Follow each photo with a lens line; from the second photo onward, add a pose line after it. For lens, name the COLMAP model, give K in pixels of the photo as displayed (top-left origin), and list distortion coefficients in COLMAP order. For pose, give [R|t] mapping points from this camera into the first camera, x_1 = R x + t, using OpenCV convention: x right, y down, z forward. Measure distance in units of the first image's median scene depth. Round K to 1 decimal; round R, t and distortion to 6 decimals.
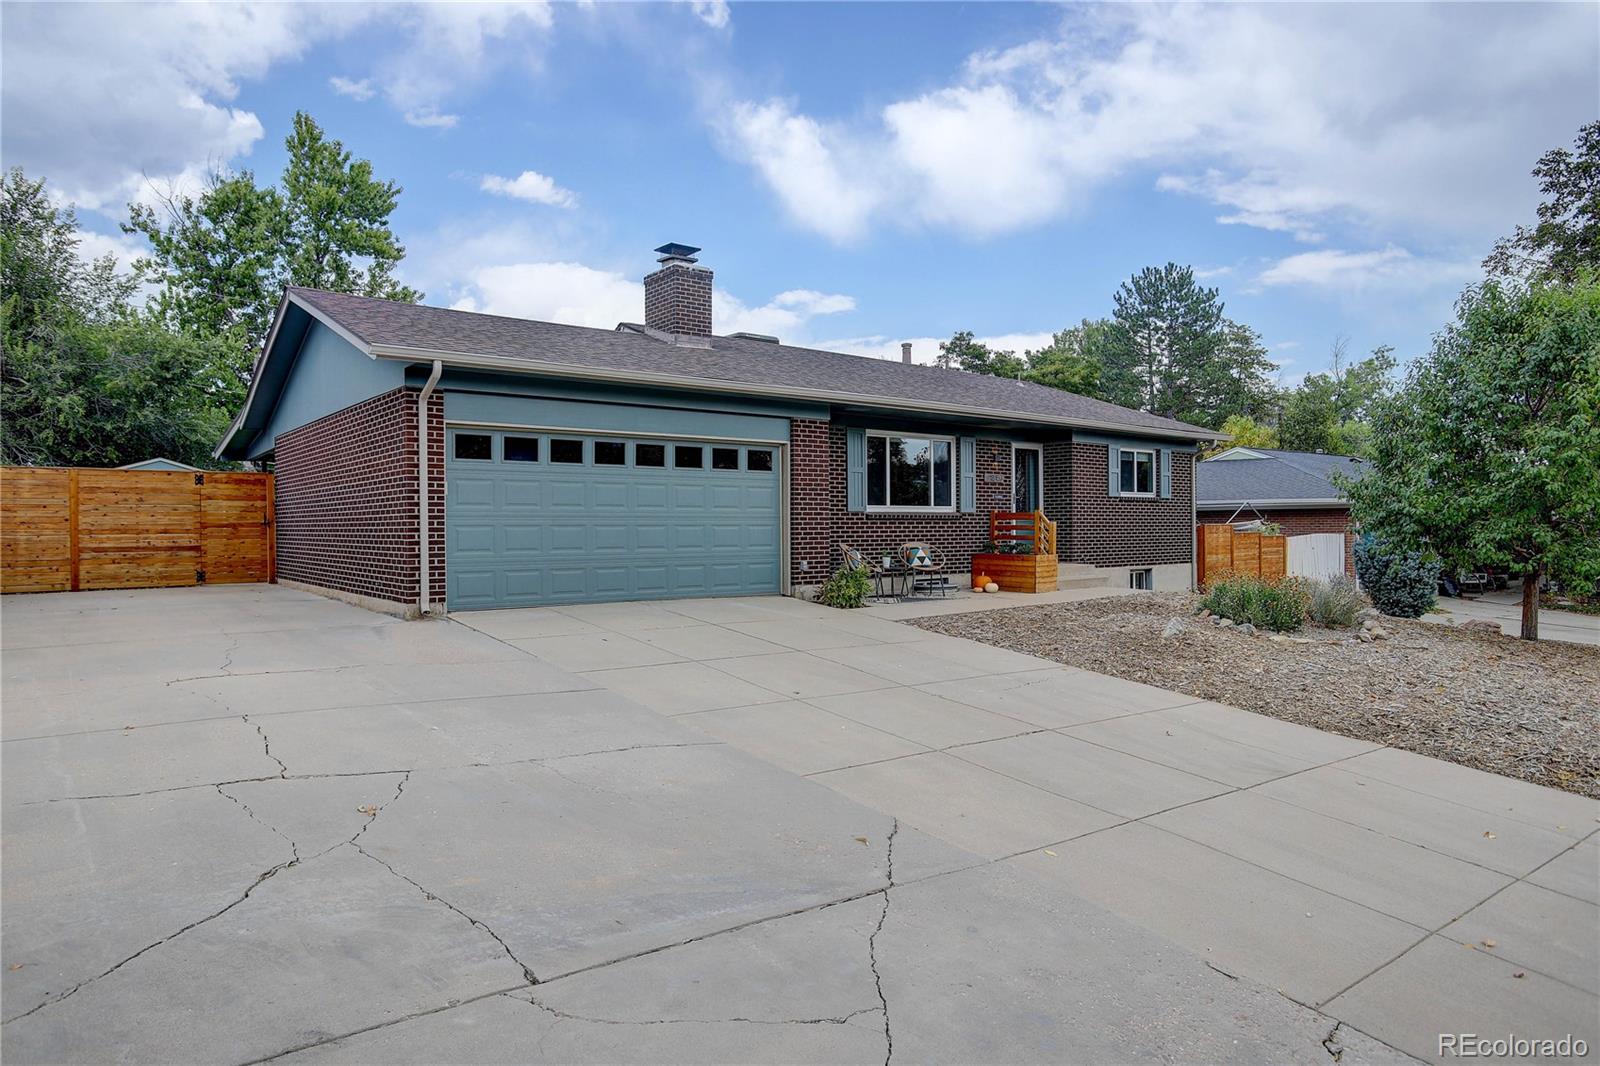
lens RADIAL K [[989.2, 0, 800.0], [0, 989.2, 533.0], [0, 0, 1]] dist [-0.000527, 0.003062]
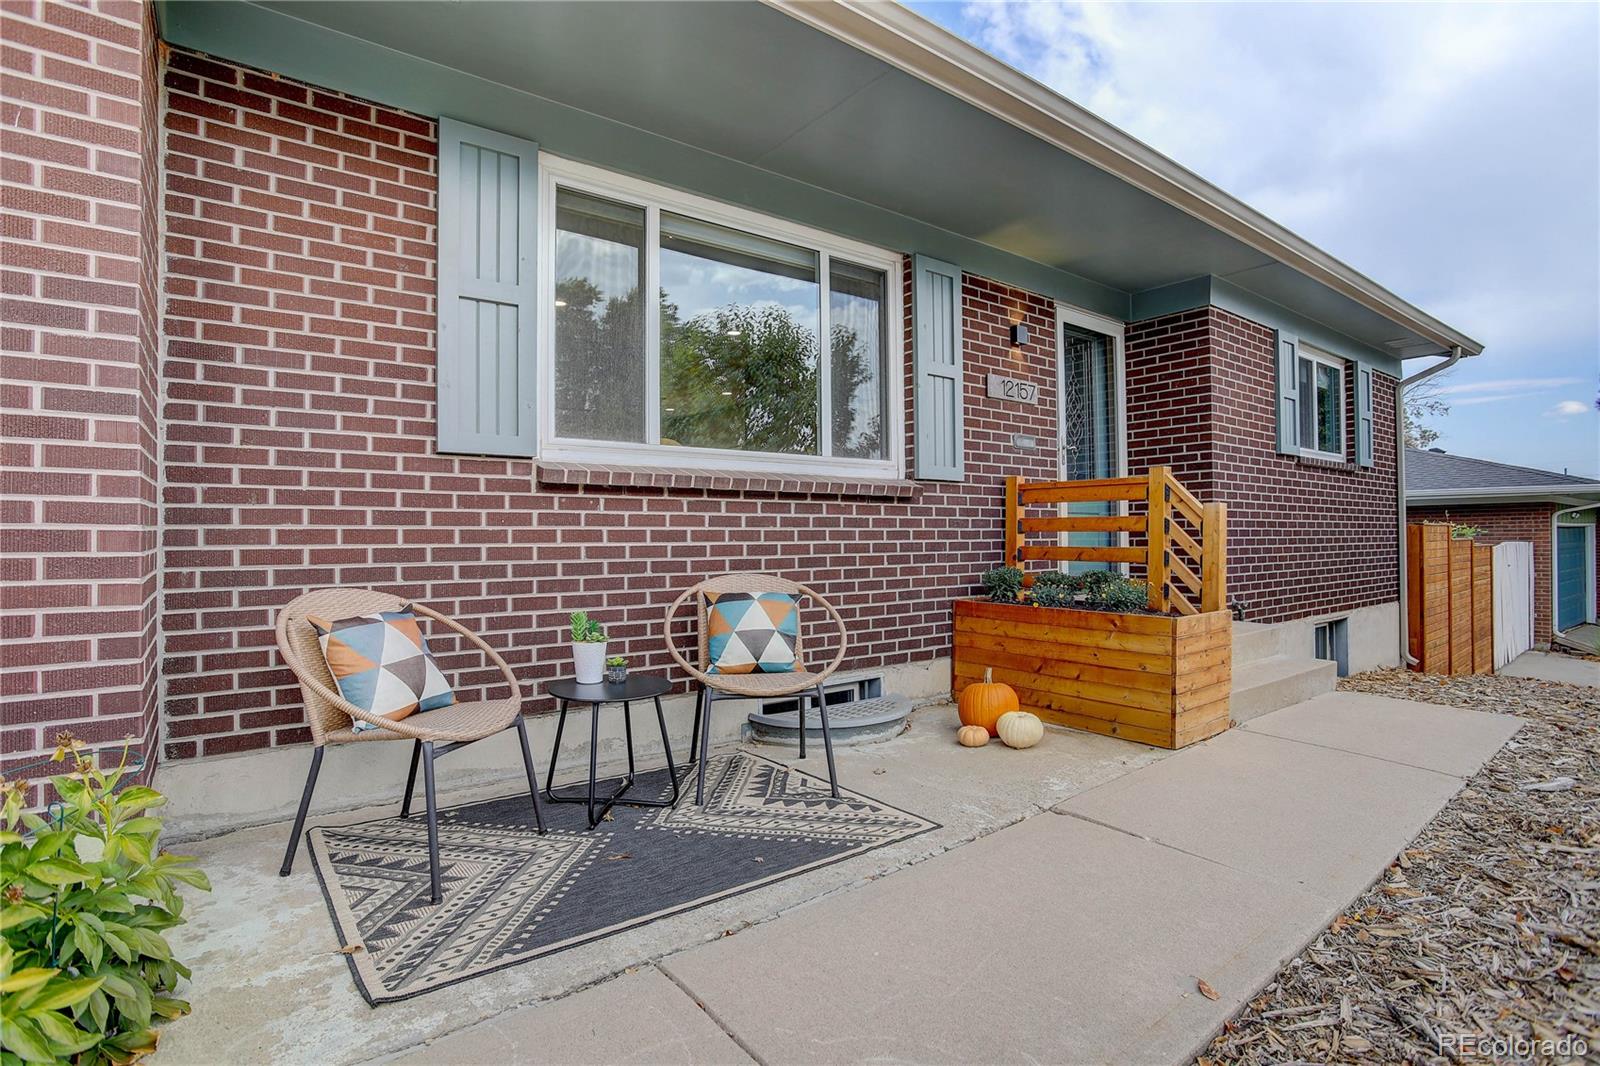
lens RADIAL K [[778.9, 0, 792.3], [0, 778.9, 536.2], [0, 0, 1]] dist [-0.078647, 0.038698]
pose [[0.999441, -0.002001, -0.033376, 0.131033], [0.001654, 0.999944, -0.010415, 0.001214], [0.033395, 0.010354, 0.999389, 0.751516]]
